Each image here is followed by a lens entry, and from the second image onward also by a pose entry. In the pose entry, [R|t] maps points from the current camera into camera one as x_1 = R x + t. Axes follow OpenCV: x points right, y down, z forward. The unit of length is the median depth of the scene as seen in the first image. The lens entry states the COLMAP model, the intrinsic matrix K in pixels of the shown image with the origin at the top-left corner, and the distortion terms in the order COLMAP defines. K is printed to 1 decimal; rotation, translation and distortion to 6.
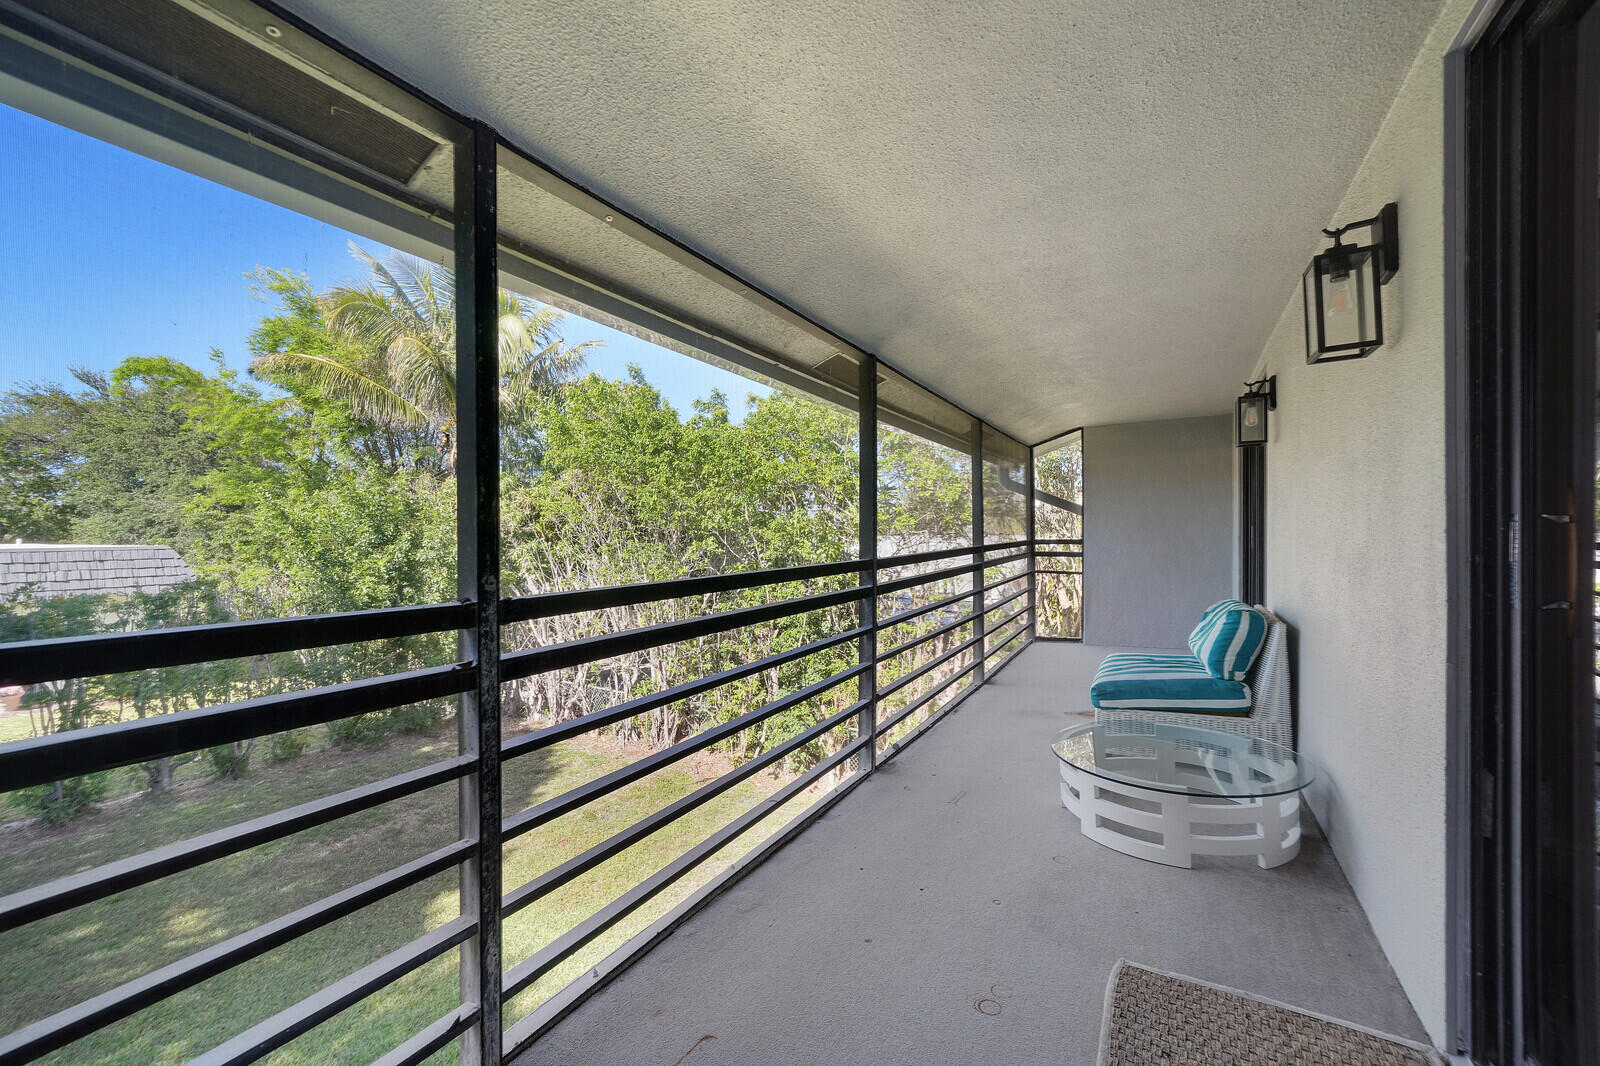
lens RADIAL K [[619.1, 0, 802.9], [0, 619.1, 536.8], [0, 0, 1]] dist [-0.012035, 0.002661]
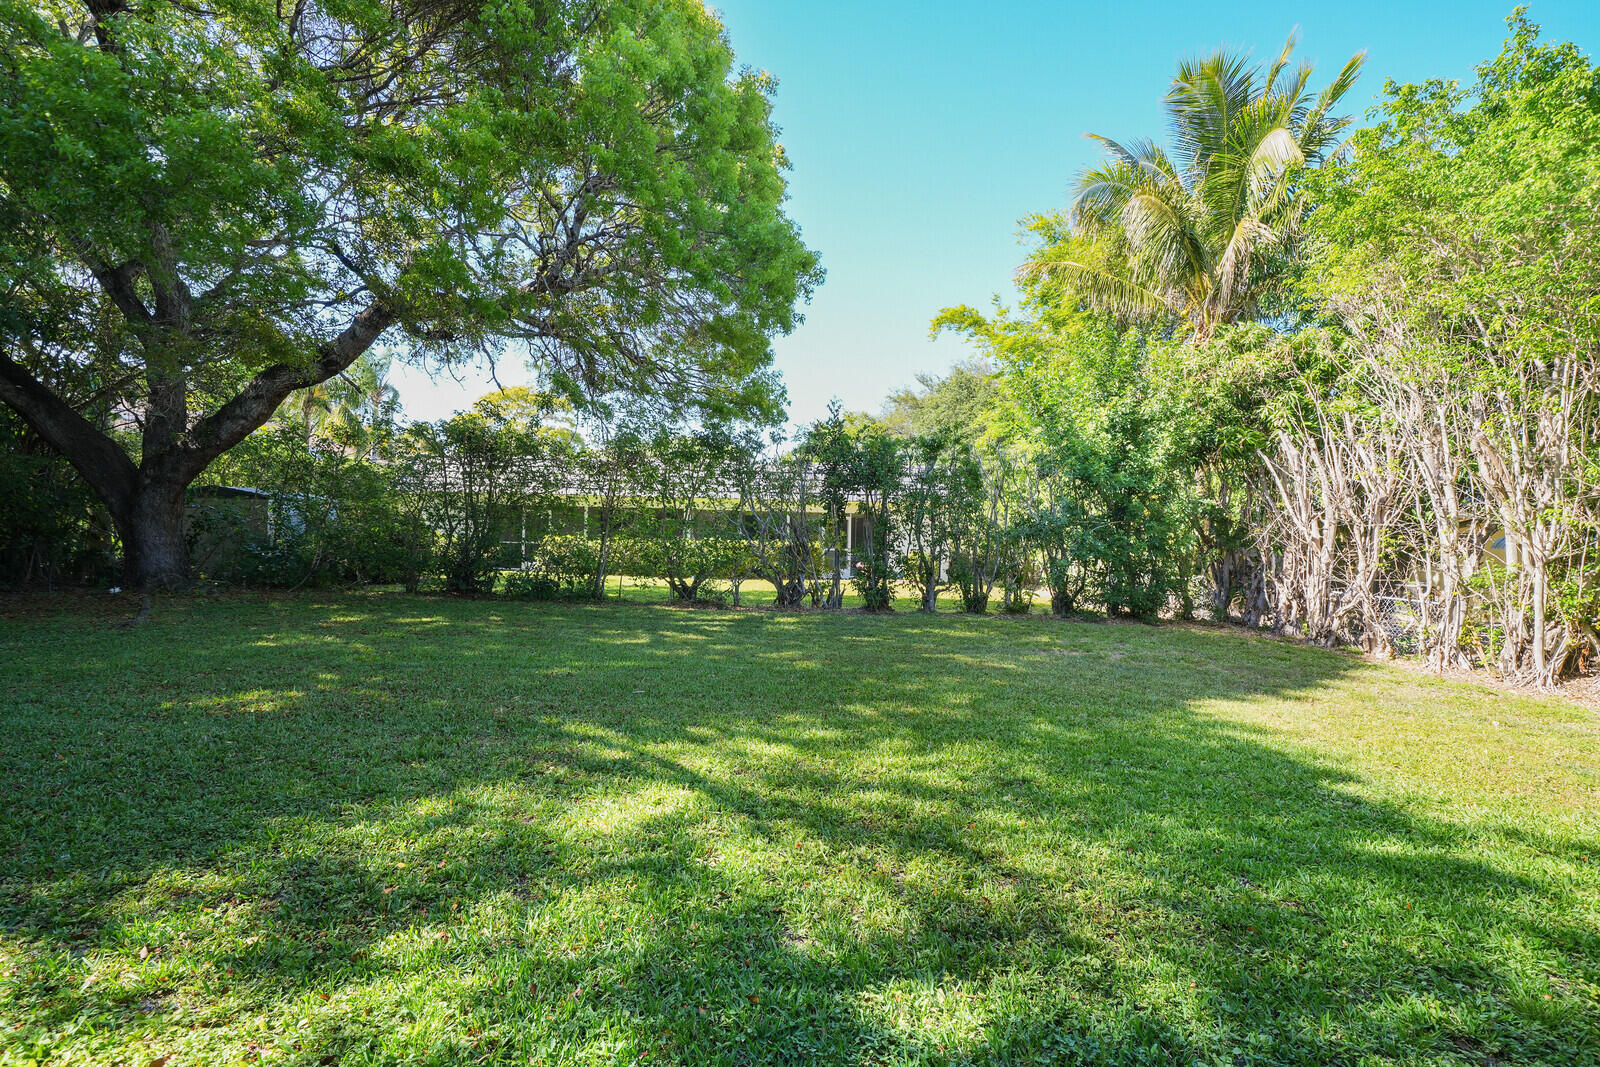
lens RADIAL K [[685.6, 0, 793.1], [0, 685.6, 544.0], [0, 0, 1]] dist [-0.004408, 0.001777]
pose [[0.489884, 0.028120, -0.871334, -0.006282], [-0.029236, 0.999447, 0.015818, 0.125231], [0.871297, 0.017726, 0.490436, 0.049496]]
